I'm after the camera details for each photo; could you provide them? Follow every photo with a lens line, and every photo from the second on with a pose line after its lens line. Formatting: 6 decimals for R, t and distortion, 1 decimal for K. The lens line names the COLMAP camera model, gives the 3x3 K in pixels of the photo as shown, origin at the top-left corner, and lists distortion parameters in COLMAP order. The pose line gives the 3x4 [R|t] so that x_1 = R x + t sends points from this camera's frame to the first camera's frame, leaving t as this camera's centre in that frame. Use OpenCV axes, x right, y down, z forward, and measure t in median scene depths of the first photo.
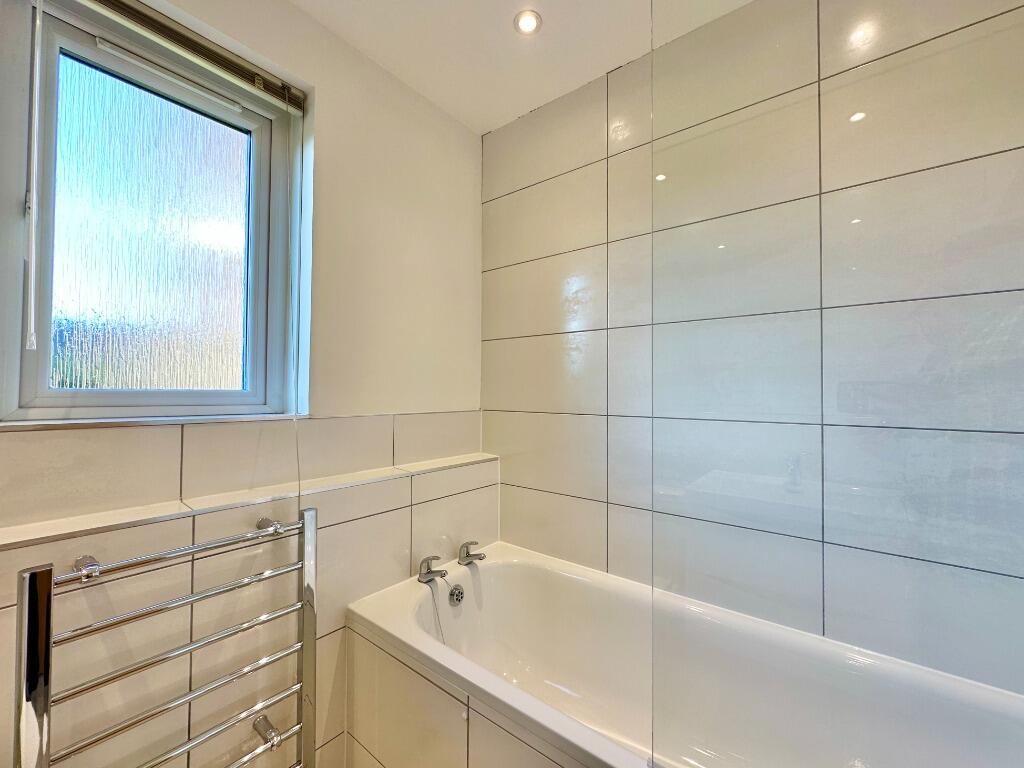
lens RADIAL K [[419.8, 0, 518.0], [0, 419.8, 383.7], [0, 0, 1]] dist [-0.002809, -0.000436]
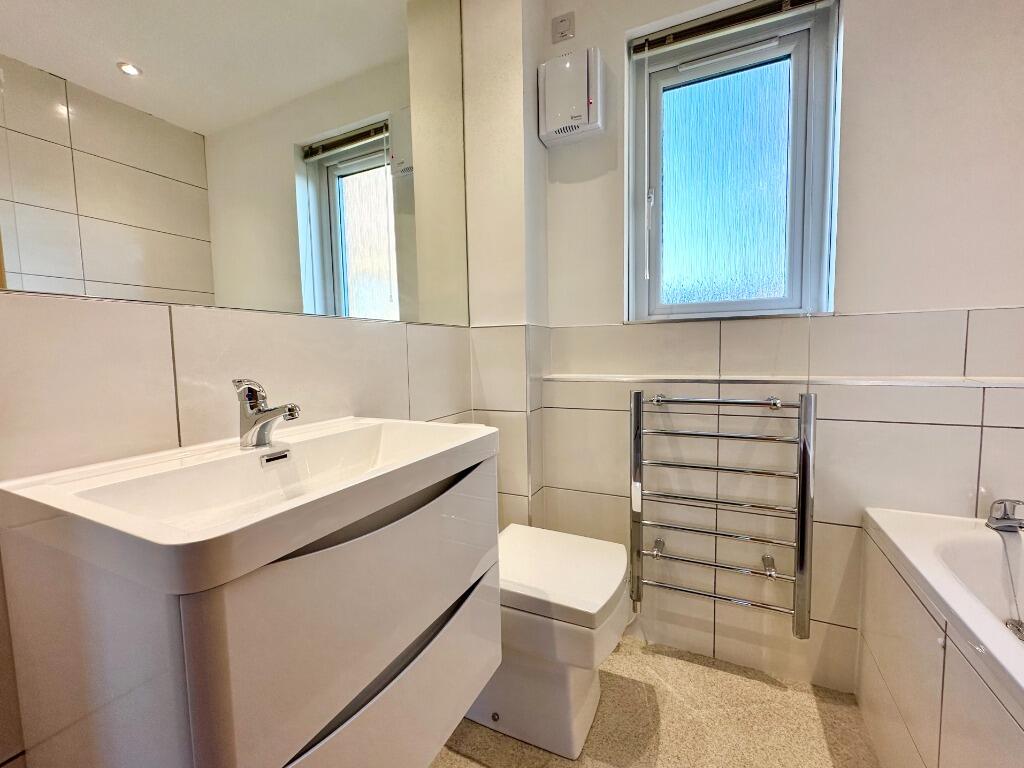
lens RADIAL K [[419.8, 0, 518.0], [0, 419.8, 383.7], [0, 0, 1]] dist [-0.002809, -0.000436]
pose [[0.223699, 0.060348, -0.972788, 0.326461], [0.038894, 0.996734, 0.070778, 0.149620], [0.973882, -0.053668, 0.220621, 0.036282]]
